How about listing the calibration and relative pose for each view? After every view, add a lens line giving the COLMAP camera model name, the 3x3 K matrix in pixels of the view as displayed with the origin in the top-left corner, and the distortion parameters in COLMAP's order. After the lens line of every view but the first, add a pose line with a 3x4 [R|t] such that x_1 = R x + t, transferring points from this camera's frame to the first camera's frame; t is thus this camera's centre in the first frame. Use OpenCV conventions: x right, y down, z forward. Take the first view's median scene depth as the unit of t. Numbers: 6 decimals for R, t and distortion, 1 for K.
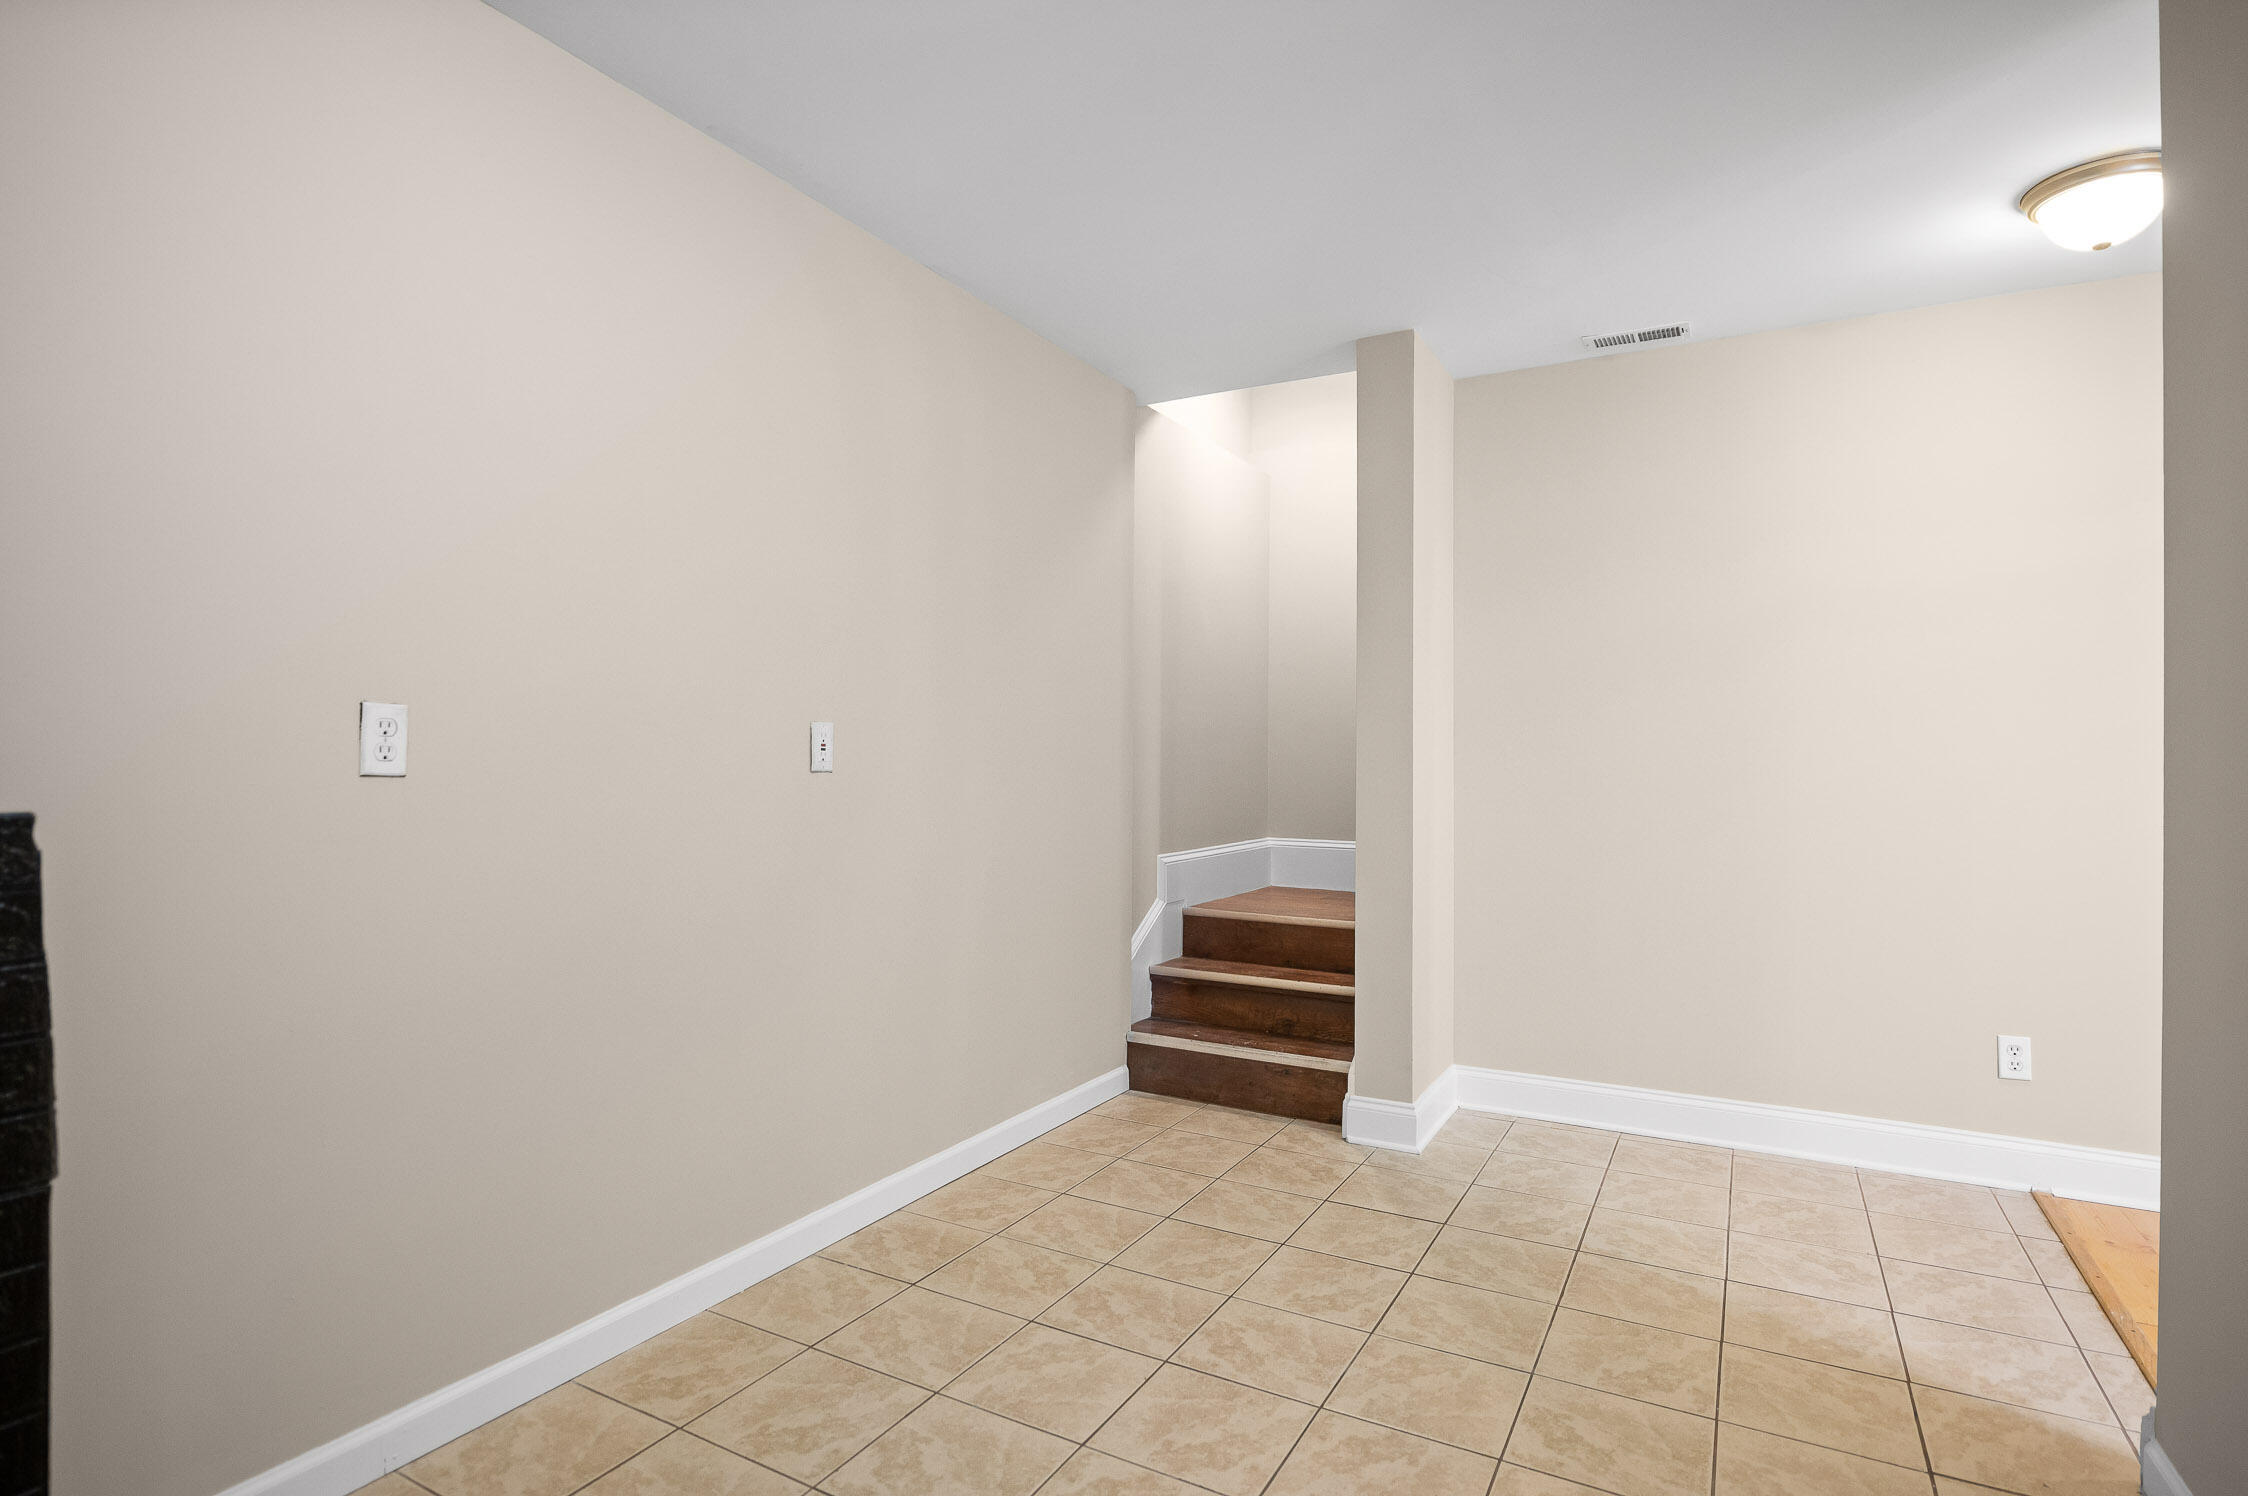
lens RADIAL K [[1140.4, 0, 1117.7], [0, 1140.4, 752.9], [0, 0, 1]] dist [0.005515, 0.000656]
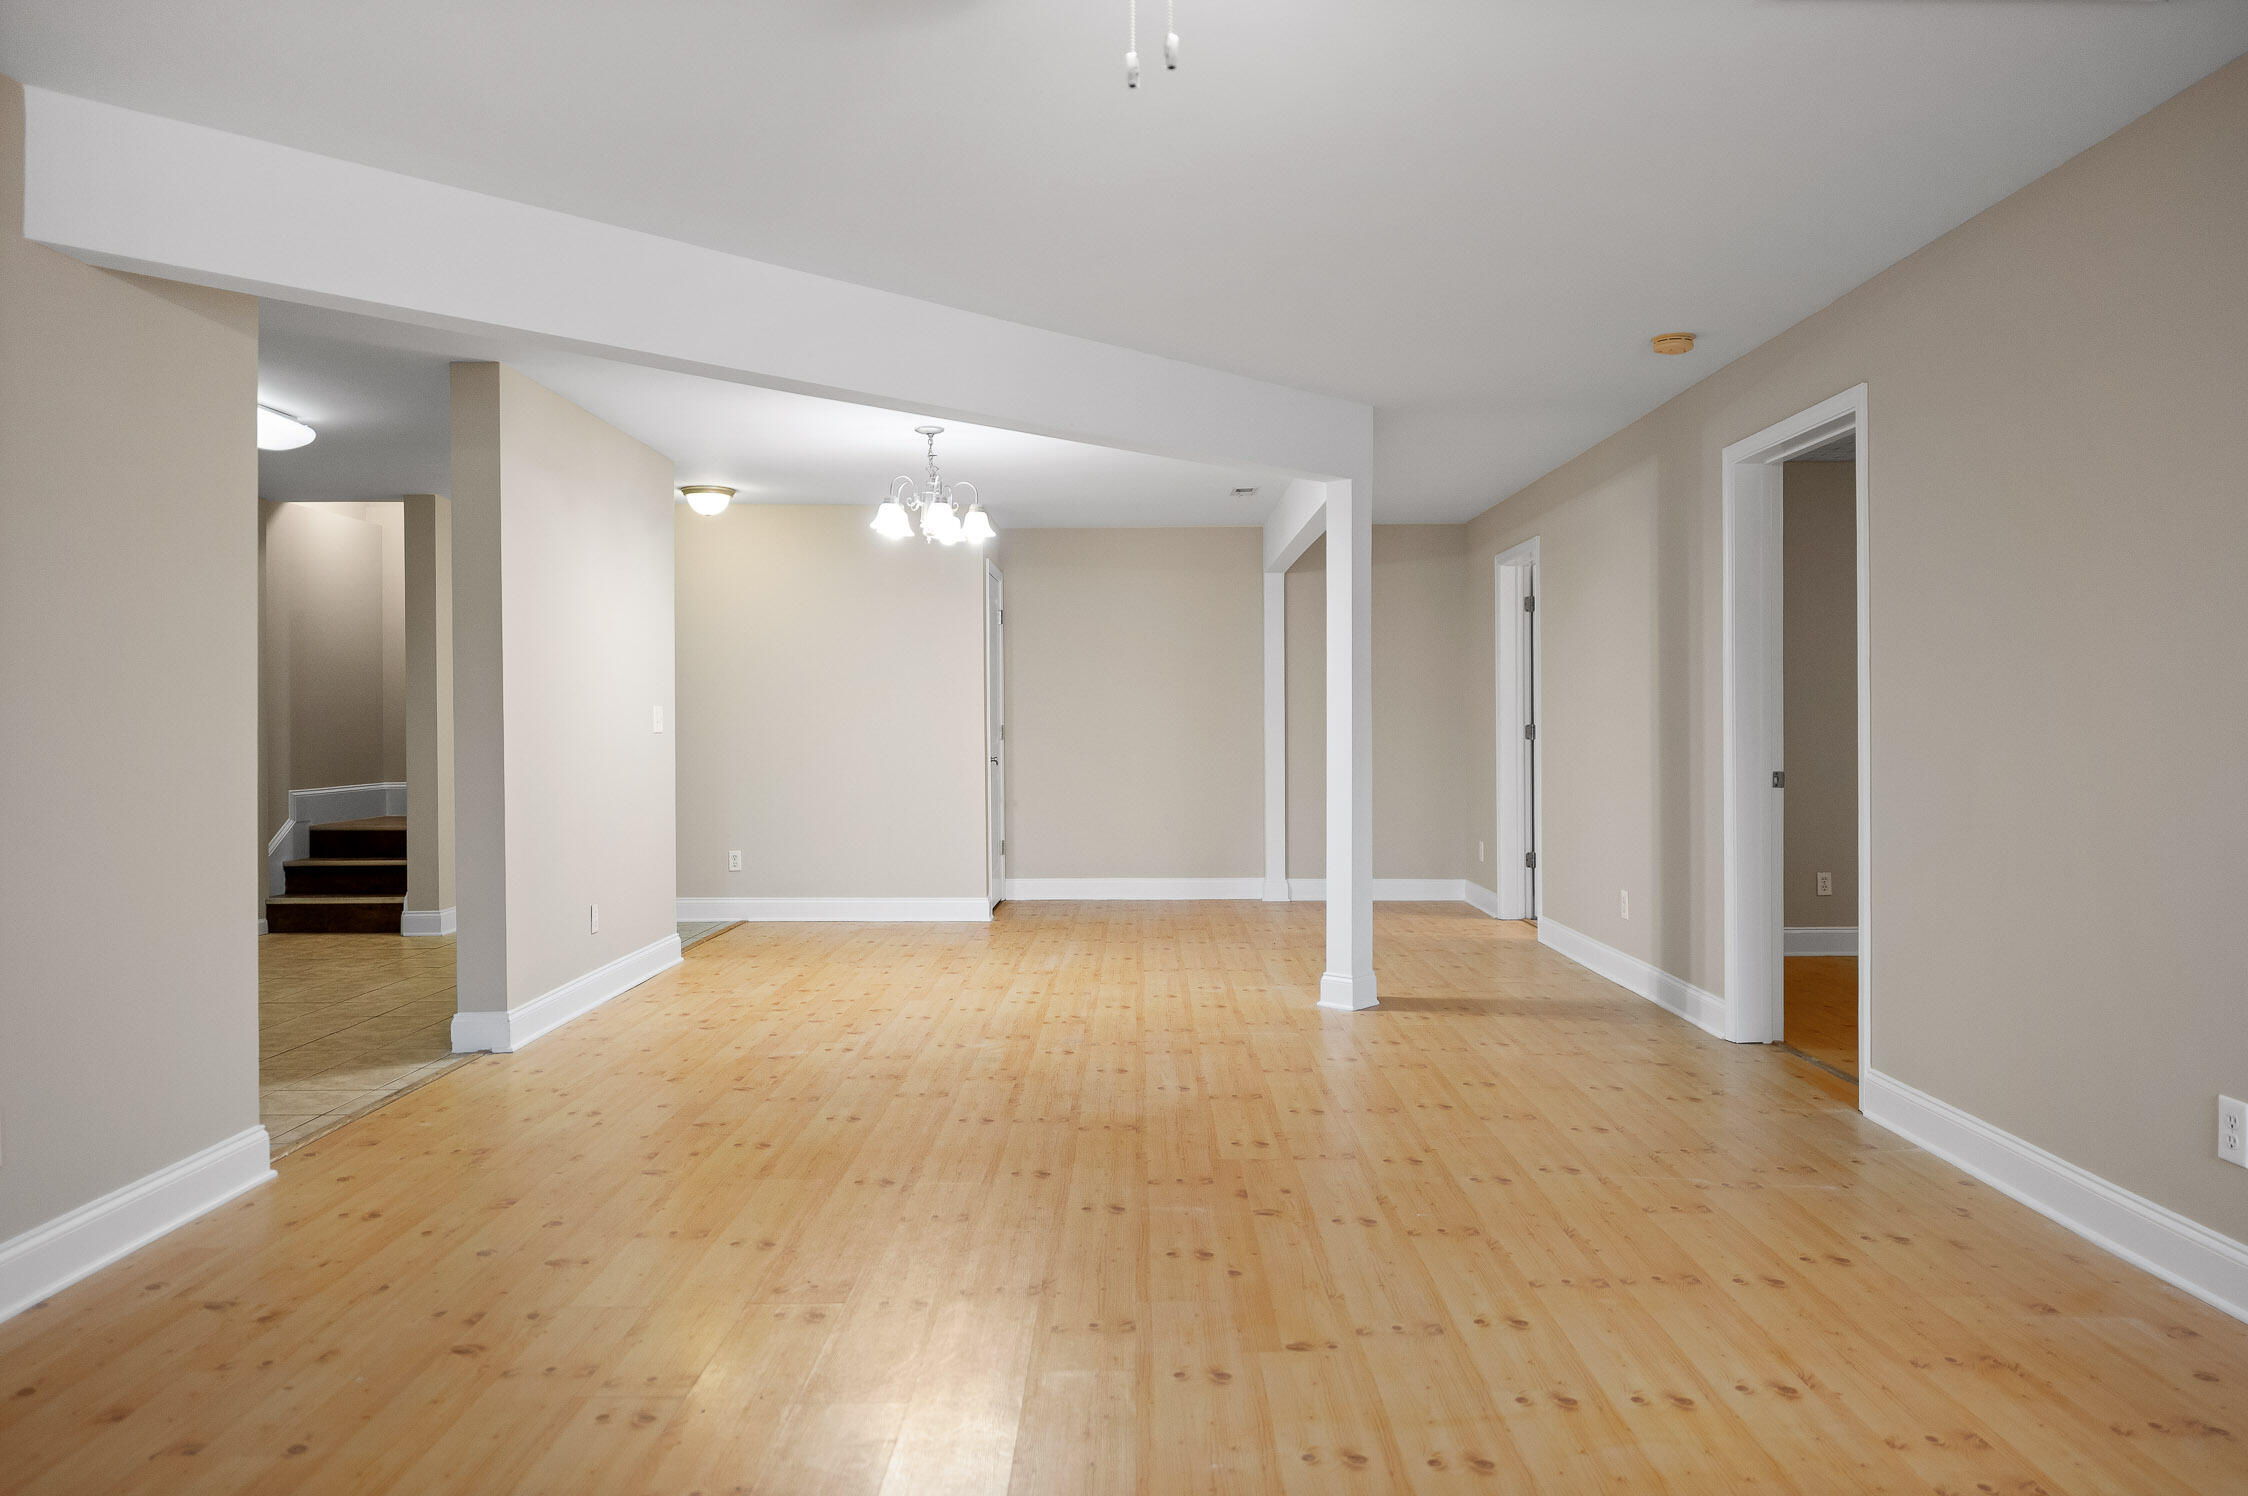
lens RADIAL K [[1521.4, 0, 1140.3], [0, 1521.4, 737.9], [0, 0, 1]] dist [0.000973, -0.001840]
pose [[0.876997, -0.012350, 0.480337, 0.058448], [0.004669, 0.999841, 0.017182, -0.012272], [-0.480473, -0.012826, 0.876916, -1.394199]]
